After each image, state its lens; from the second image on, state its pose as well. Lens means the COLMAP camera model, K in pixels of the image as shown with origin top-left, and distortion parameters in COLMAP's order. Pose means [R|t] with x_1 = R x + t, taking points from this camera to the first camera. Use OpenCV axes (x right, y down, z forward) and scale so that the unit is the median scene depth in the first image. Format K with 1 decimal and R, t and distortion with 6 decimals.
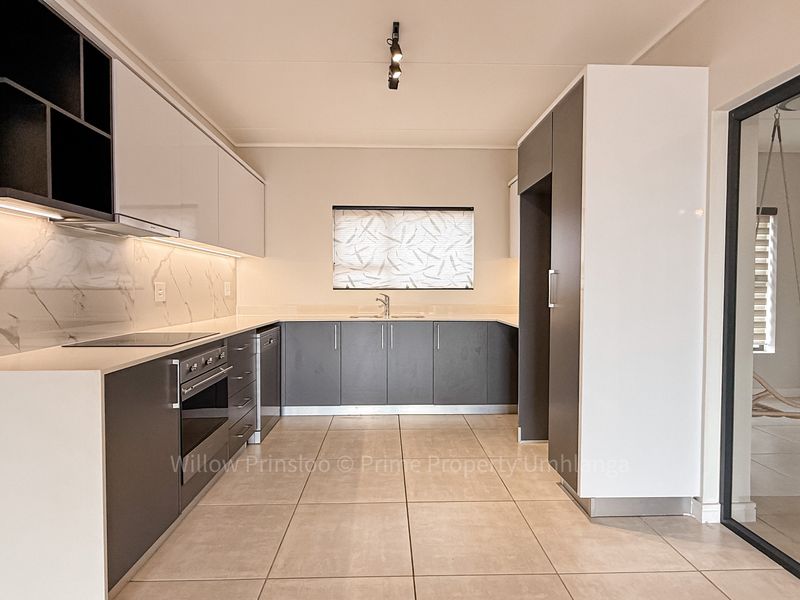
lens RADIAL K [[423.1, 0, 399.6], [0, 423.1, 299.0], [0, 0, 1]] dist [-0.000935, 0.000927]
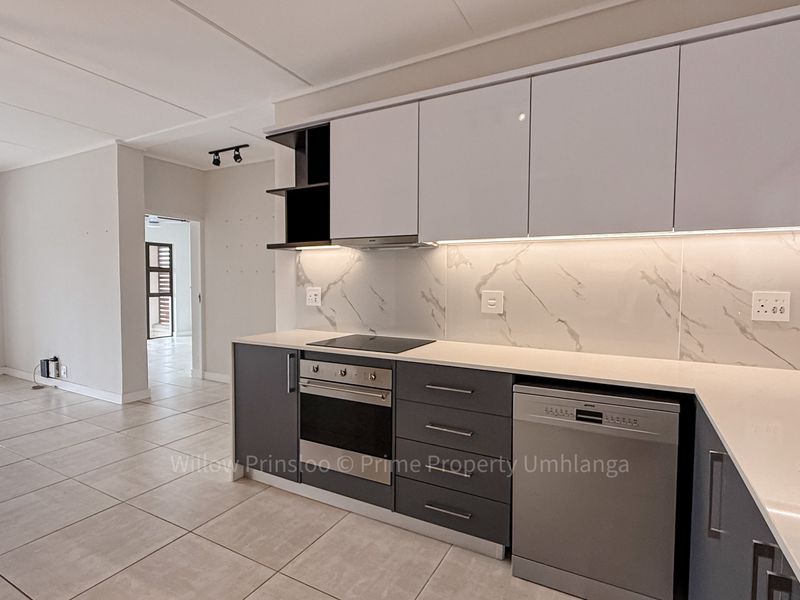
lens RADIAL K [[423.1, 0, 399.6], [0, 423.1, 299.0], [0, 0, 1]] dist [-0.000935, 0.000927]
pose [[-0.507044, 0.037494, -0.861104, 0.179901], [-0.027428, 0.997846, 0.059599, -0.048544], [0.861483, 0.053837, -0.504924, 0.911080]]
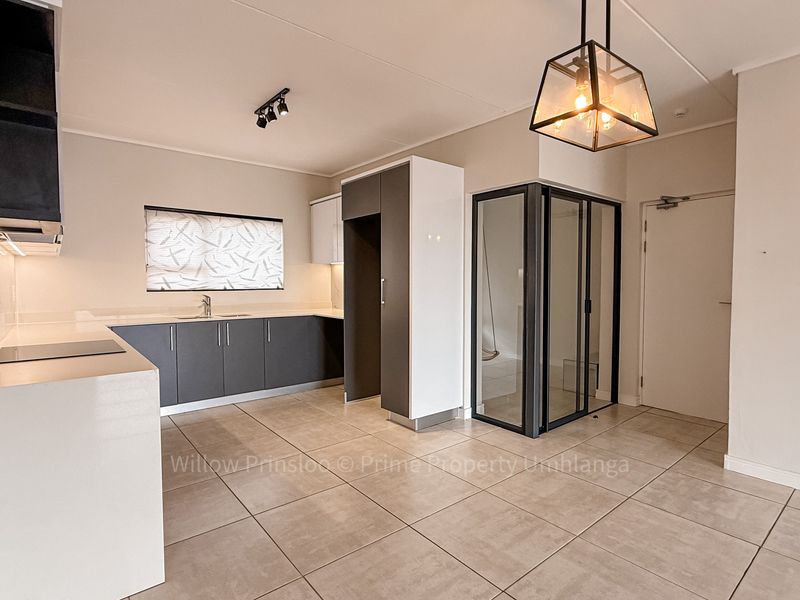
lens RADIAL K [[423.1, 0, 399.6], [0, 423.1, 299.0], [0, 0, 1]] dist [-0.000935, 0.000927]
pose [[0.793683, -0.027634, 0.607704, -0.317468], [0.017778, 0.999595, 0.022236, -0.018271], [-0.608072, -0.006845, 0.793852, -0.143635]]
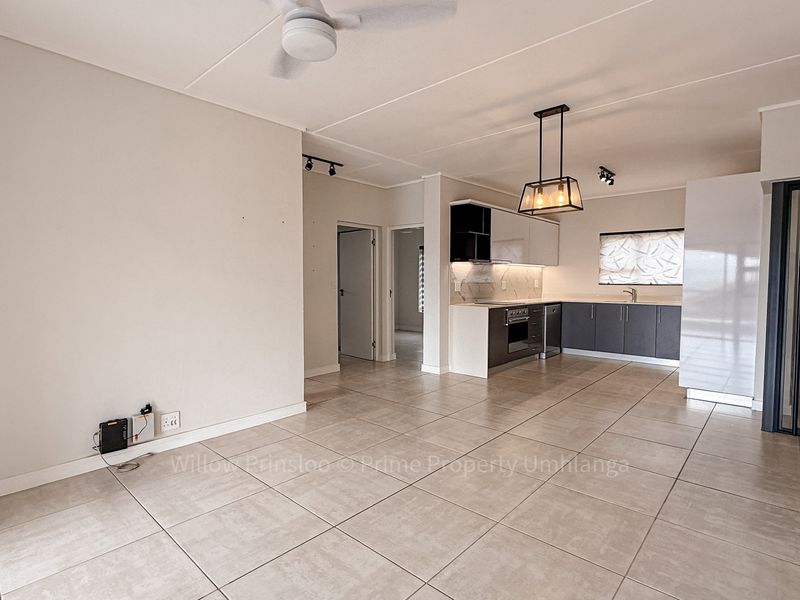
lens RADIAL K [[423.1, 0, 399.6], [0, 423.1, 299.0], [0, 0, 1]] dist [-0.000935, 0.000927]
pose [[0.721328, 0.034235, -0.691747, 0.465790], [-0.020154, 0.999392, 0.028445, 0.002554], [0.692300, -0.006576, 0.721580, -0.793406]]
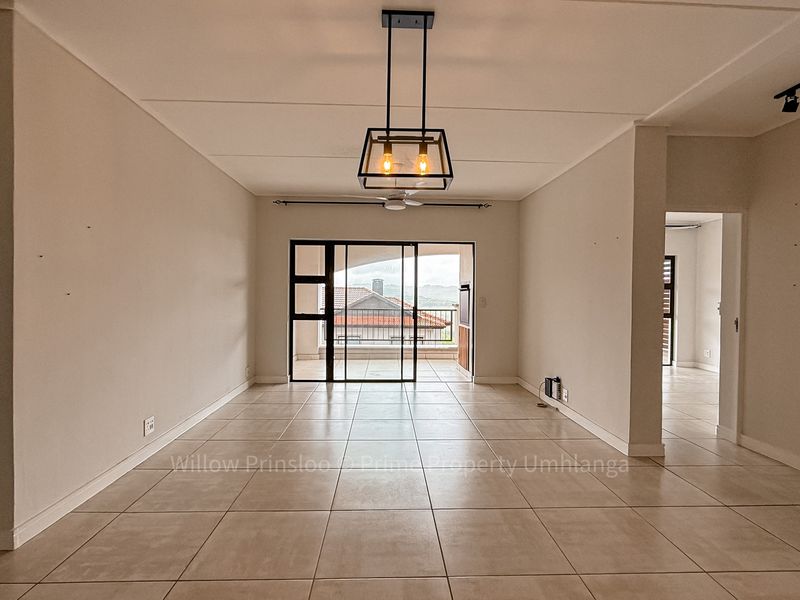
lens RADIAL K [[423.1, 0, 399.6], [0, 423.1, 299.0], [0, 0, 1]] dist [-0.000935, 0.000927]
pose [[-0.999926, -0.010404, -0.006372, 0.083786], [-0.010630, 0.999278, 0.036481, -0.035505], [0.005988, 0.036546, -0.999314, 0.598477]]
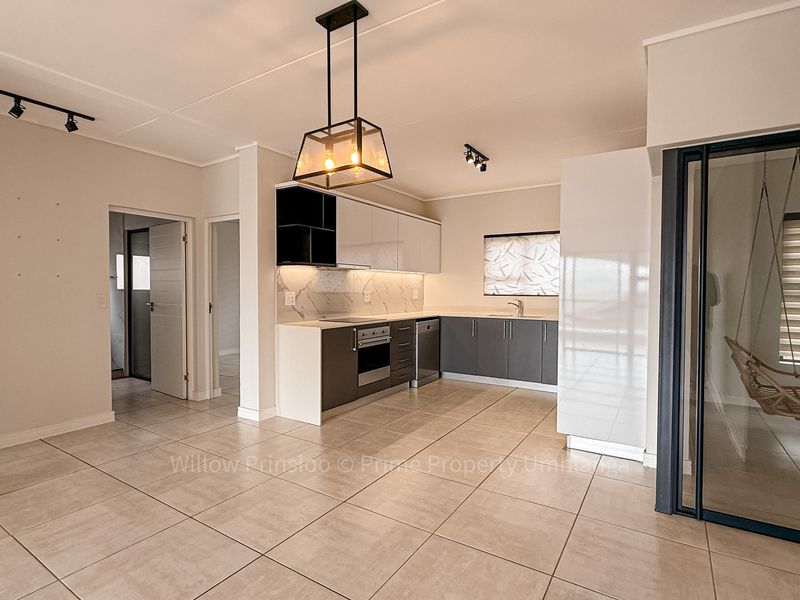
lens RADIAL K [[423.1, 0, 399.6], [0, 423.1, 299.0], [0, 0, 1]] dist [-0.000935, 0.000927]
pose [[0.825810, 0.016750, -0.563700, 0.442325], [-0.017725, 0.999836, 0.003743, -0.011895], [0.563670, 0.006901, 0.825971, -0.341492]]
